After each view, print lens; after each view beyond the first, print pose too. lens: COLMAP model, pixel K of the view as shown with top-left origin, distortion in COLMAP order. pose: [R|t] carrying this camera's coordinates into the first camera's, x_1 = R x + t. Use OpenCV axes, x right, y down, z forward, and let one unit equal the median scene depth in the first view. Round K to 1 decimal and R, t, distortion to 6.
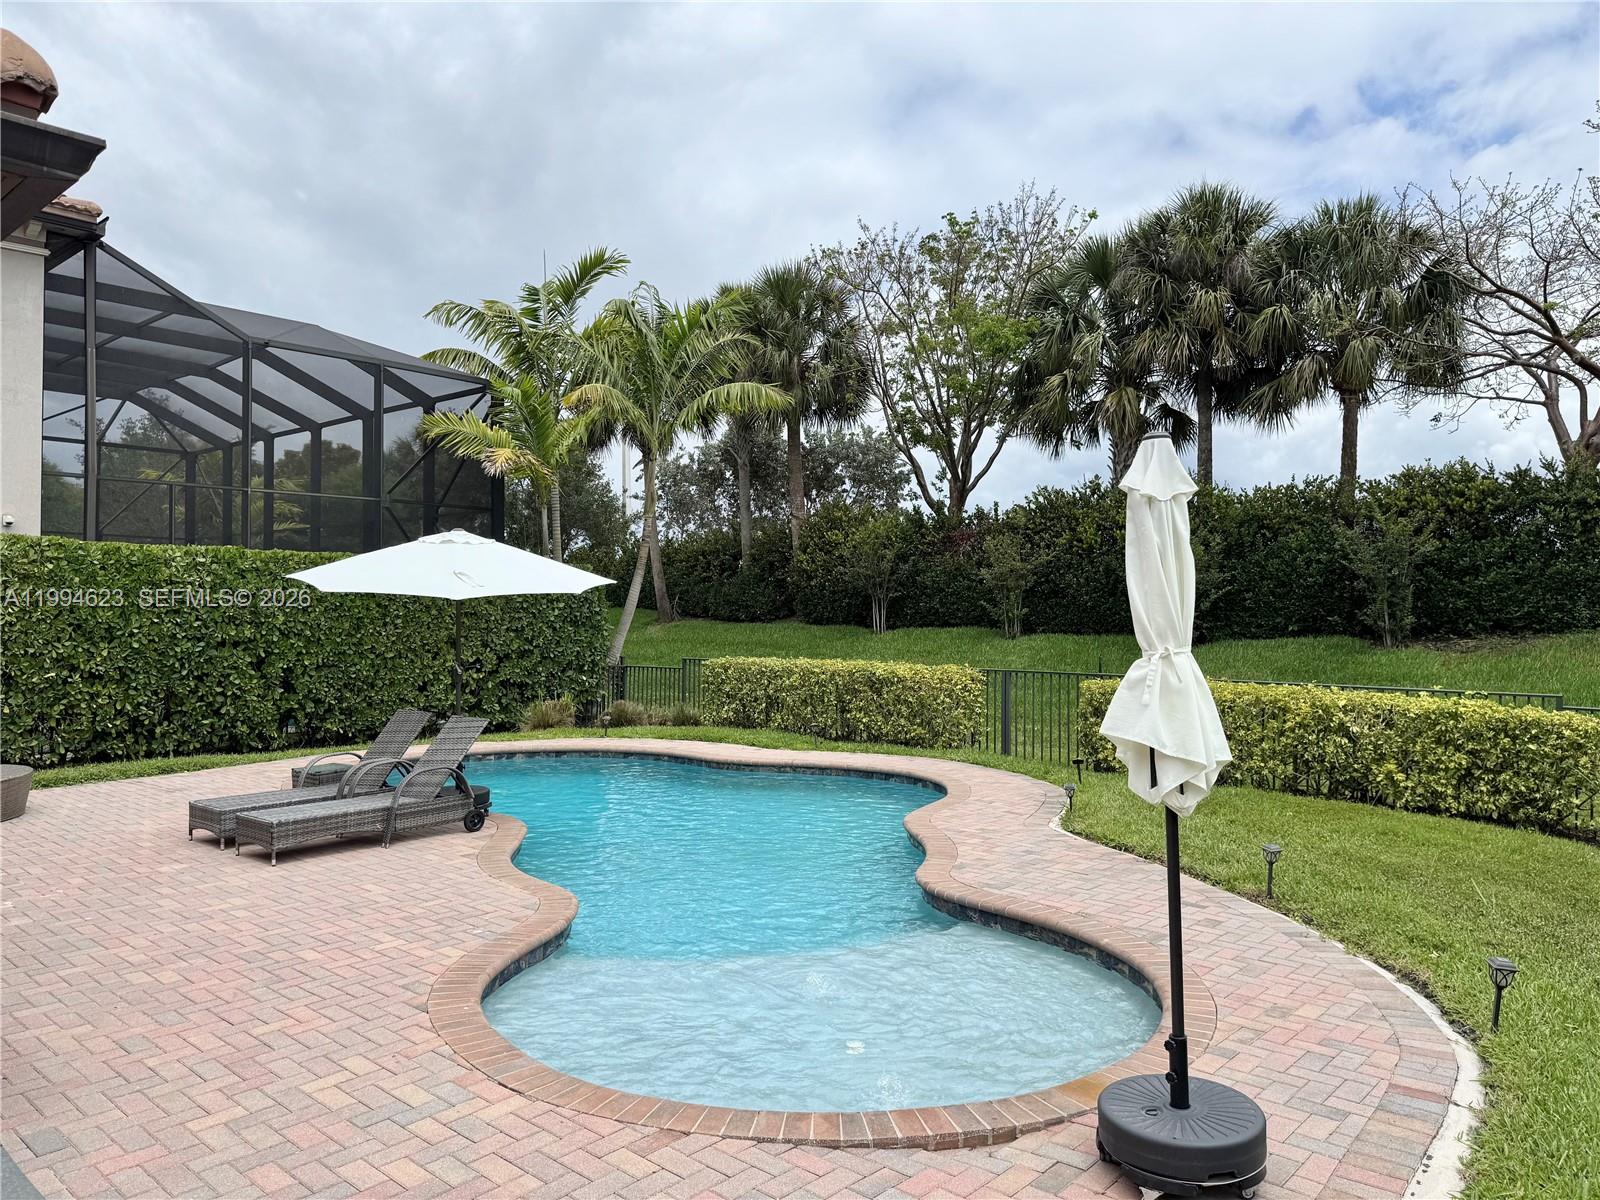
lens RADIAL K [[1118.3, 0, 794.0], [0, 1118.3, 596.4], [0, 0, 1]] dist [0.209766, -0.377963]
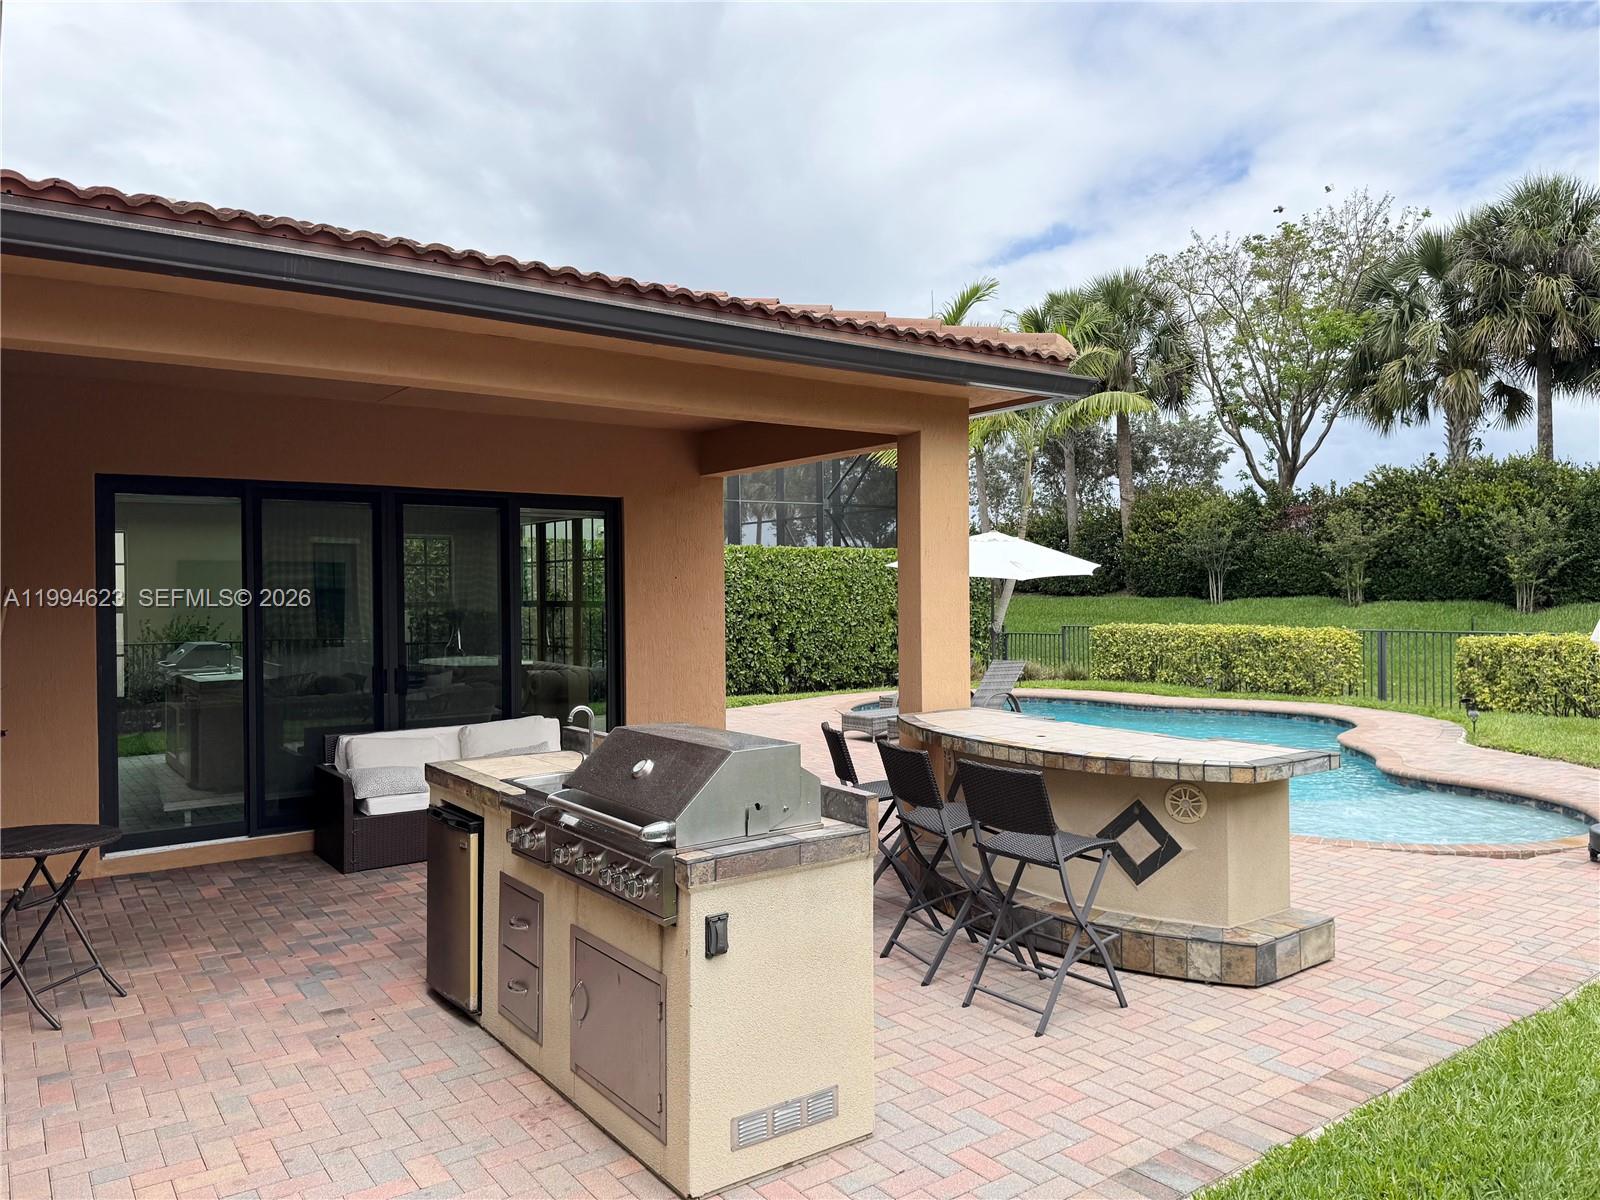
lens RADIAL K [[1113.4, 0, 793.9], [0, 1113.4, 605.0], [0, 0, 1]] dist [0.002938, -0.005381]
pose [[0.974909, -0.014503, -0.222130, -0.092105], [0.020749, 0.999452, 0.025810, -0.002626], [0.221634, -0.029772, 0.974675, -0.165326]]
